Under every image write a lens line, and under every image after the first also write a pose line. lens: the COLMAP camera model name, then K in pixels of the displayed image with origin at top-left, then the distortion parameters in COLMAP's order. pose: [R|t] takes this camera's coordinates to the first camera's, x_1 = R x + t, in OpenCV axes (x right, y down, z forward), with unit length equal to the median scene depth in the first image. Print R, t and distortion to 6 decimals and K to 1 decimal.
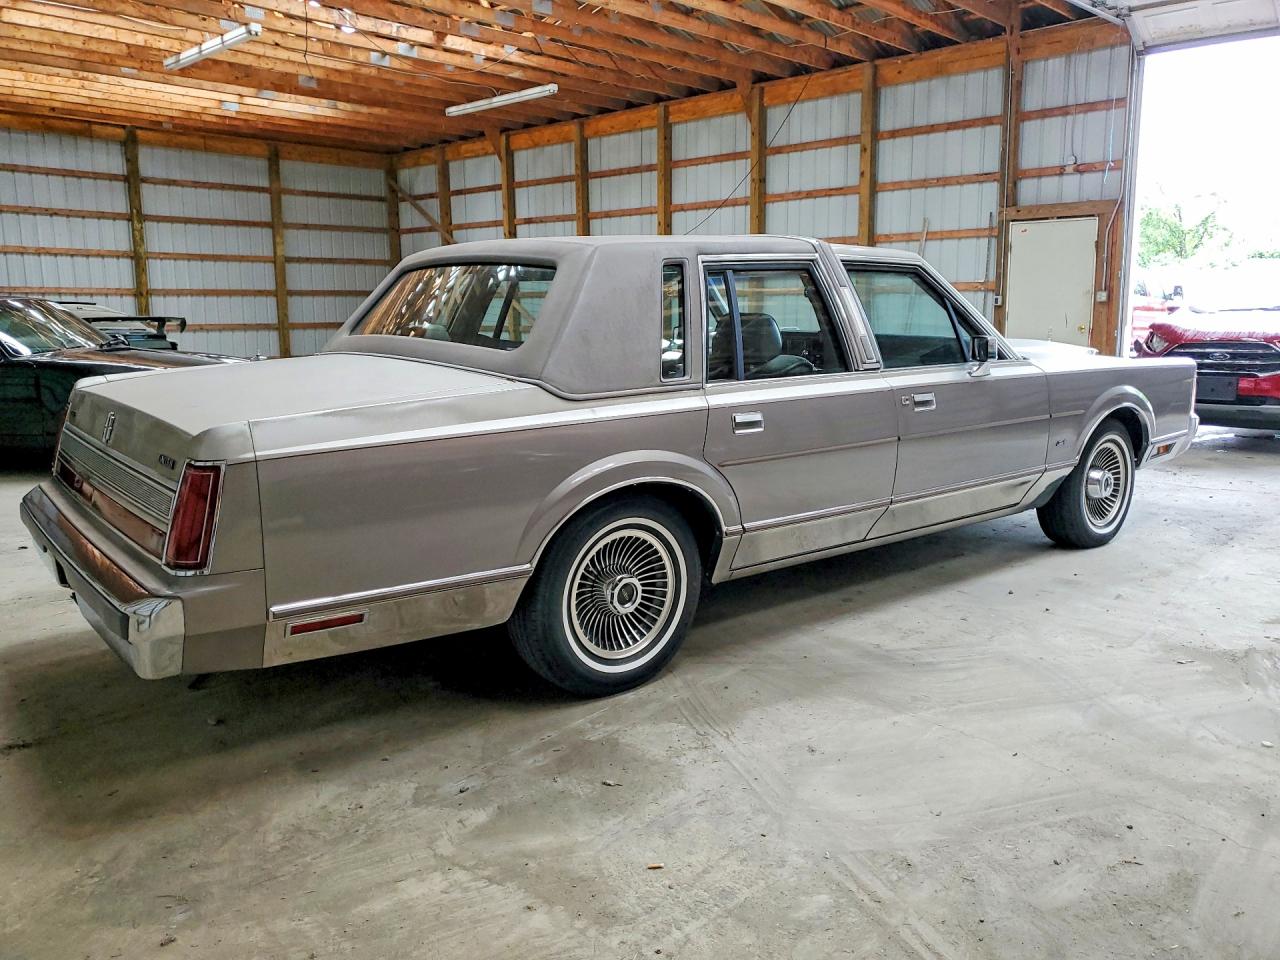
lens RADIAL K [[1019.4, 0, 613.4], [0, 1019.4, 485.1], [0, 0, 1]] dist [0.006993, 0.004773]
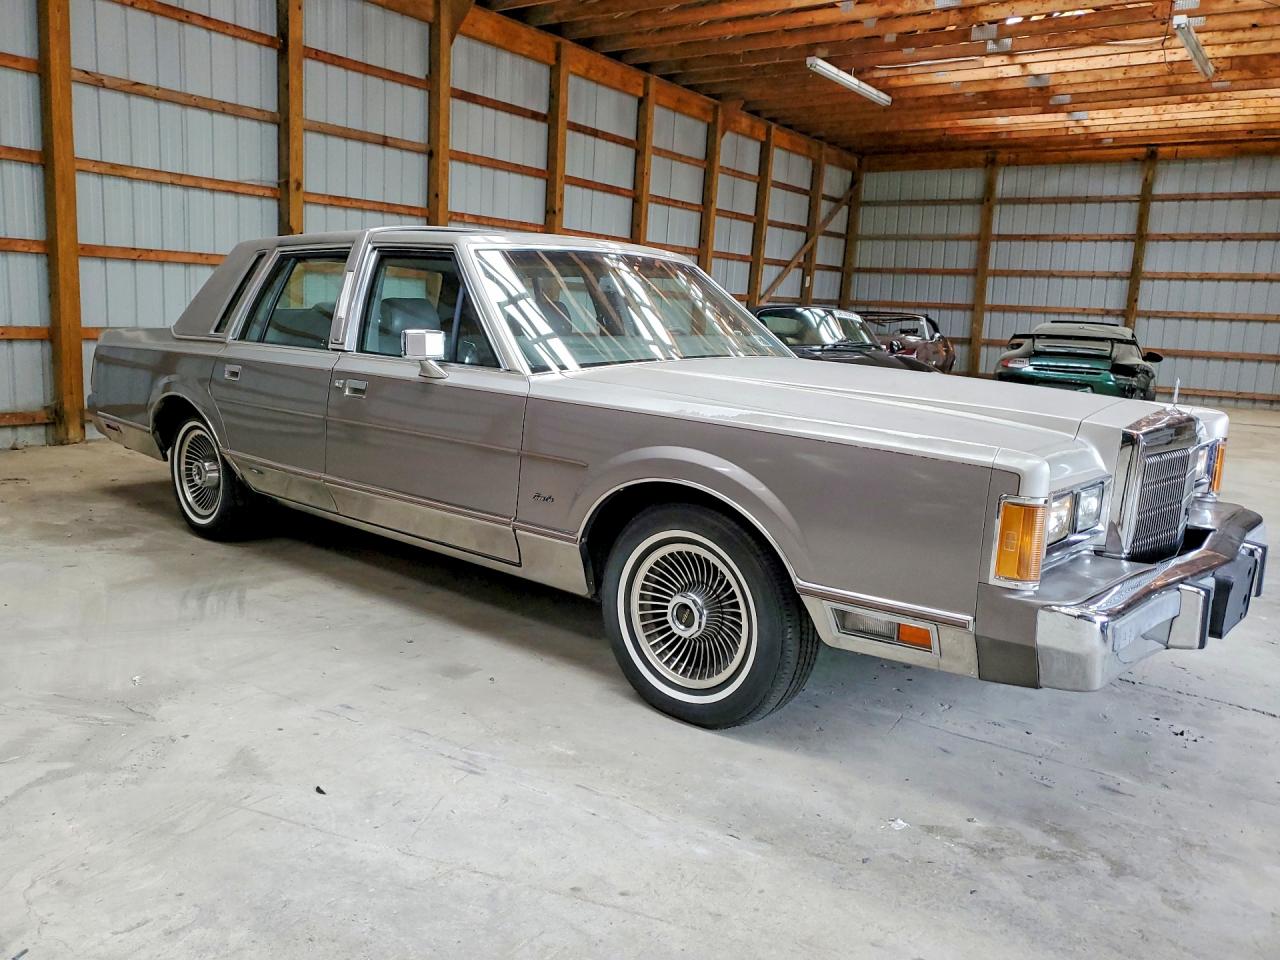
lens RADIAL K [[1021.0, 0, 630.4], [0, 1021.0, 481.1], [0, 0, 1]] dist [0.006606, 0.006289]
pose [[0.163540, 0.176269, -0.970662, 1.081297], [-0.217116, 0.966216, 0.138881, -0.155936], [0.962349, 0.188034, 0.196285, 0.892293]]
